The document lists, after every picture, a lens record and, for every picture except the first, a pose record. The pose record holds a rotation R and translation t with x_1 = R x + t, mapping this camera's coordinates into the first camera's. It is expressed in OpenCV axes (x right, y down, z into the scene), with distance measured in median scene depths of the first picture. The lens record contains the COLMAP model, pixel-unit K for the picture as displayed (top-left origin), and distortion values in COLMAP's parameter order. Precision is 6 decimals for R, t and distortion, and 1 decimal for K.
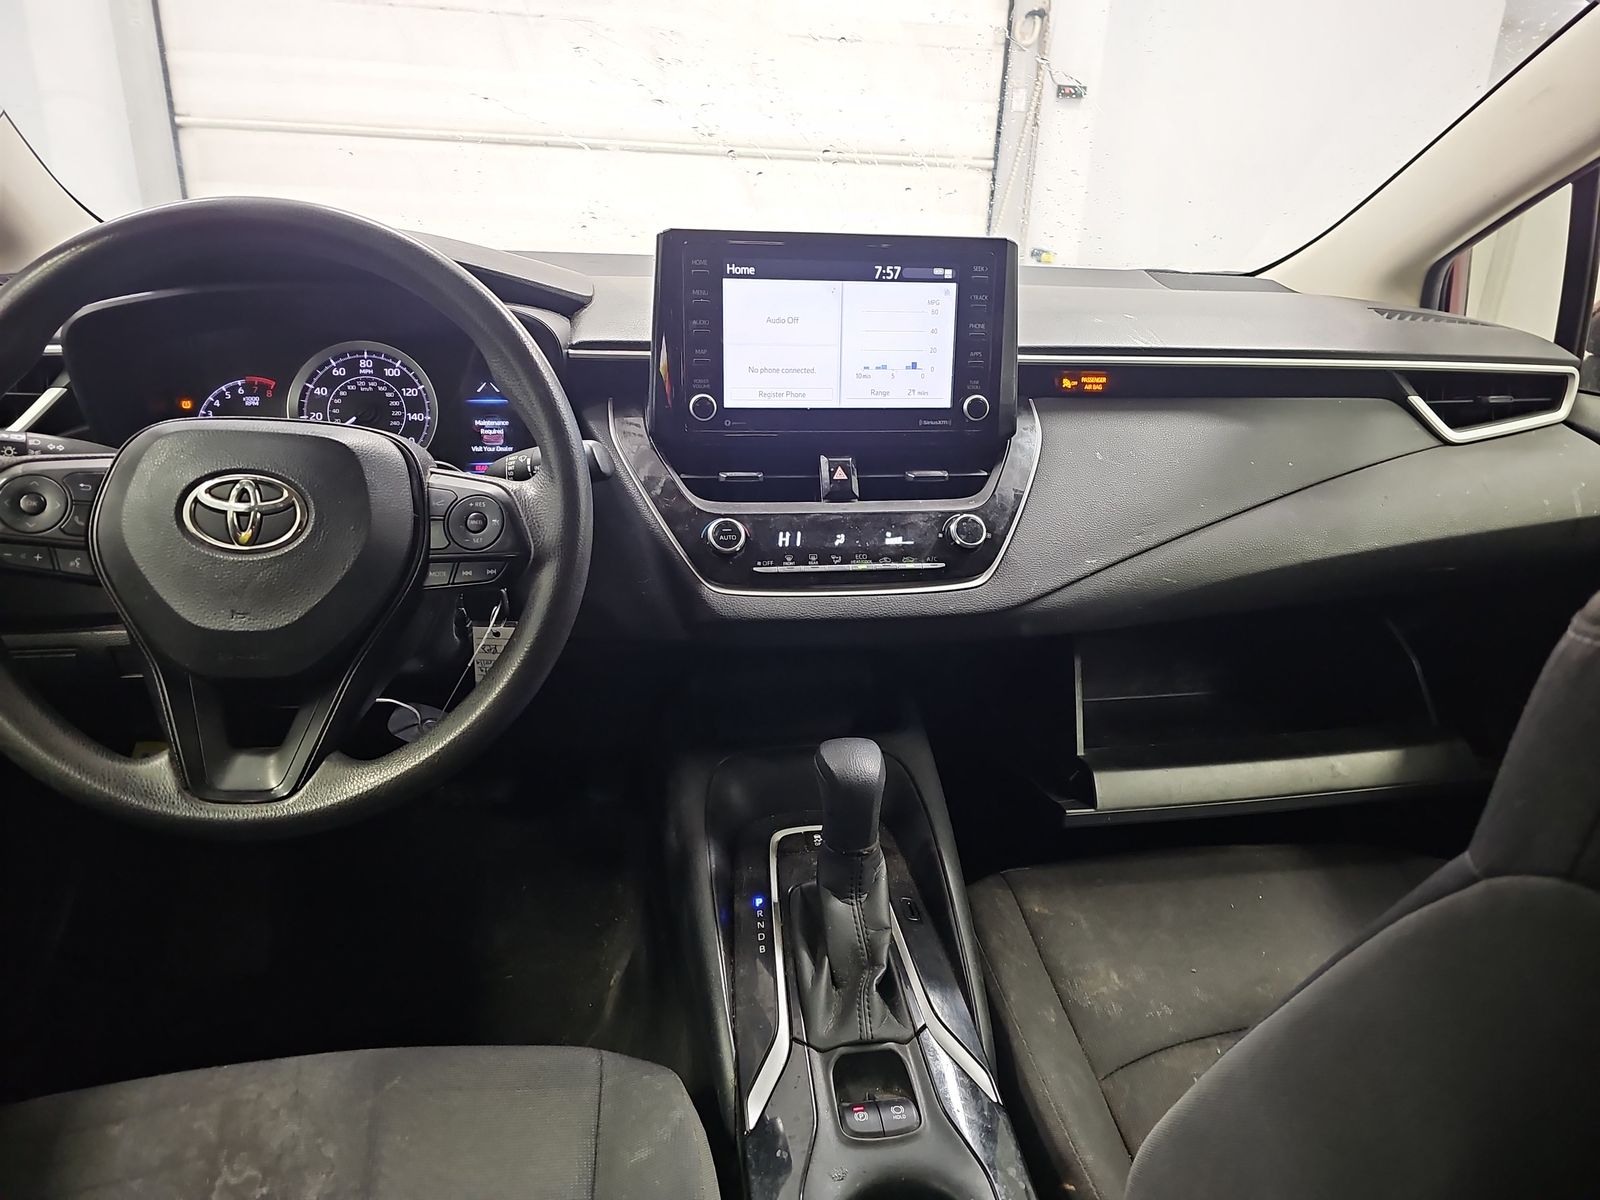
lens RADIAL K [[1047.6, 0, 791.0], [0, 1047.6, 650.7], [0, 0, 1]] dist [0.056960, -0.046620]
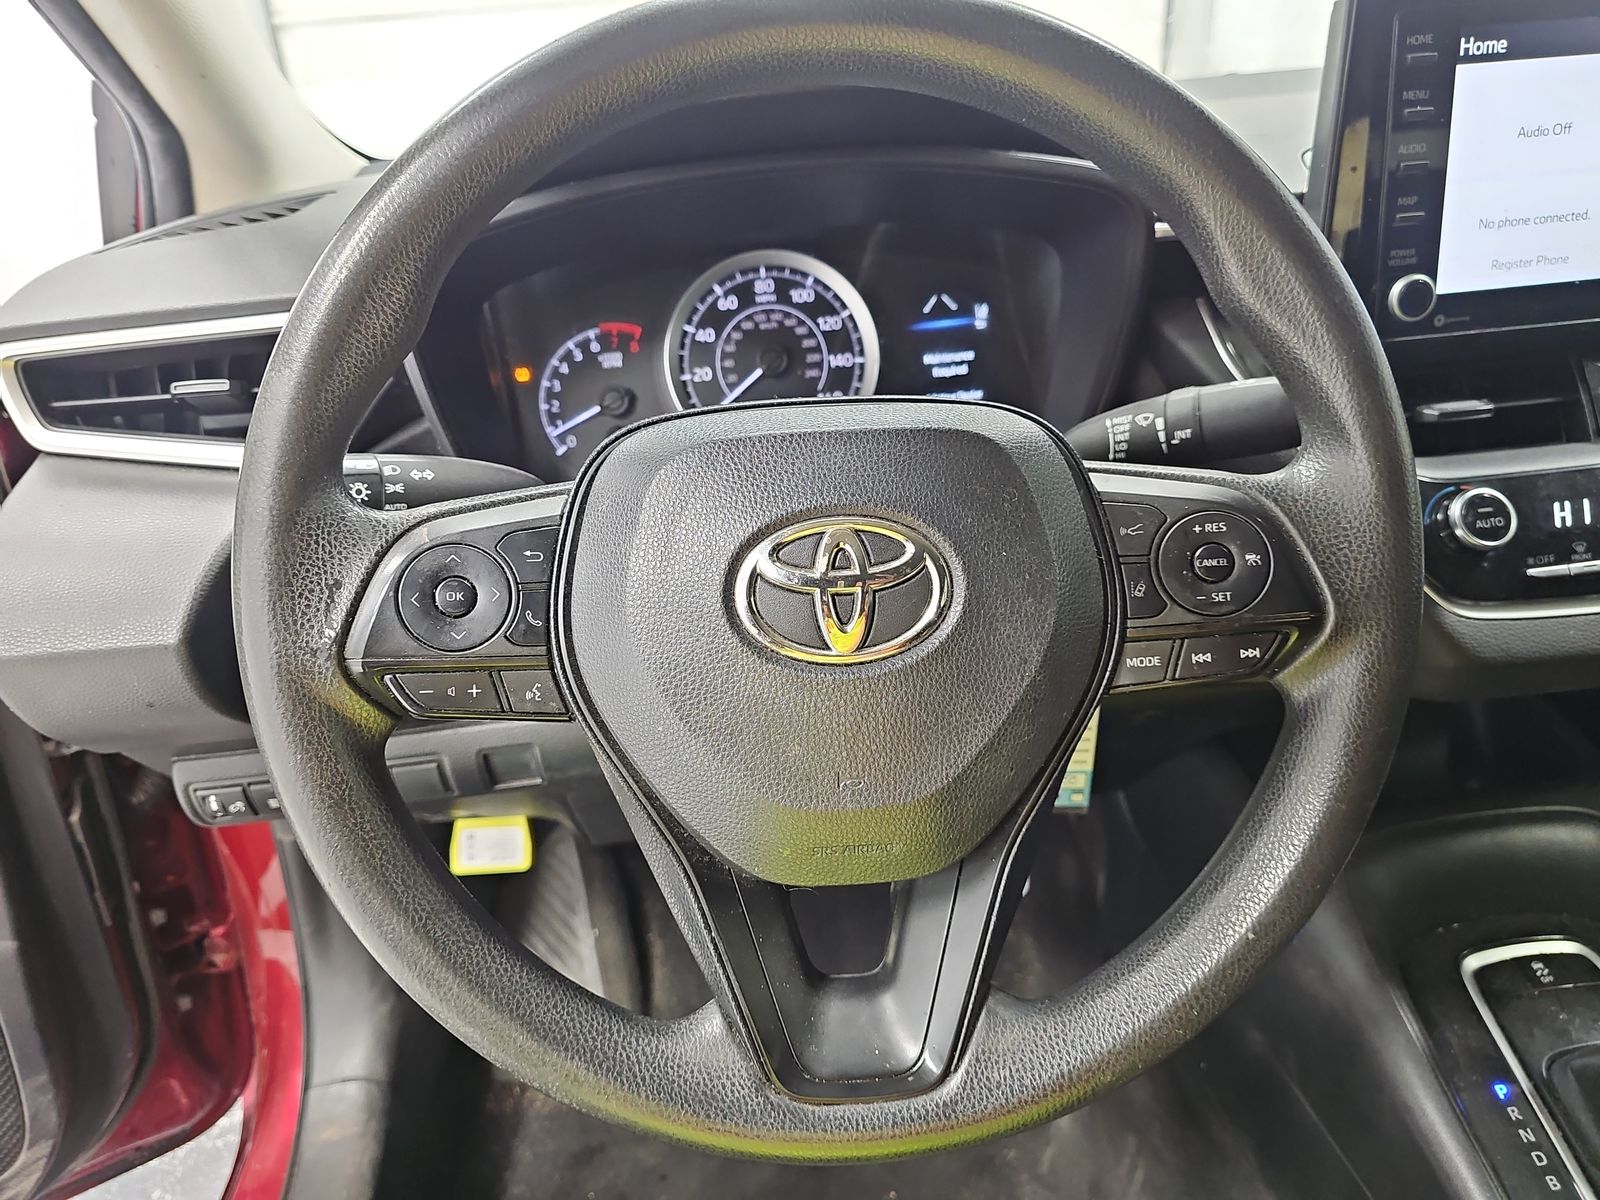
lens RADIAL K [[1047.6, 0, 791.0], [0, 1047.6, 650.7], [0, 0, 1]] dist [0.056960, -0.046620]
pose [[0.993195, -0.064460, -0.097001, -0.340278], [0.073619, 0.992846, 0.094003, -0.105291], [0.090248, -0.100504, 0.990835, 0.322618]]
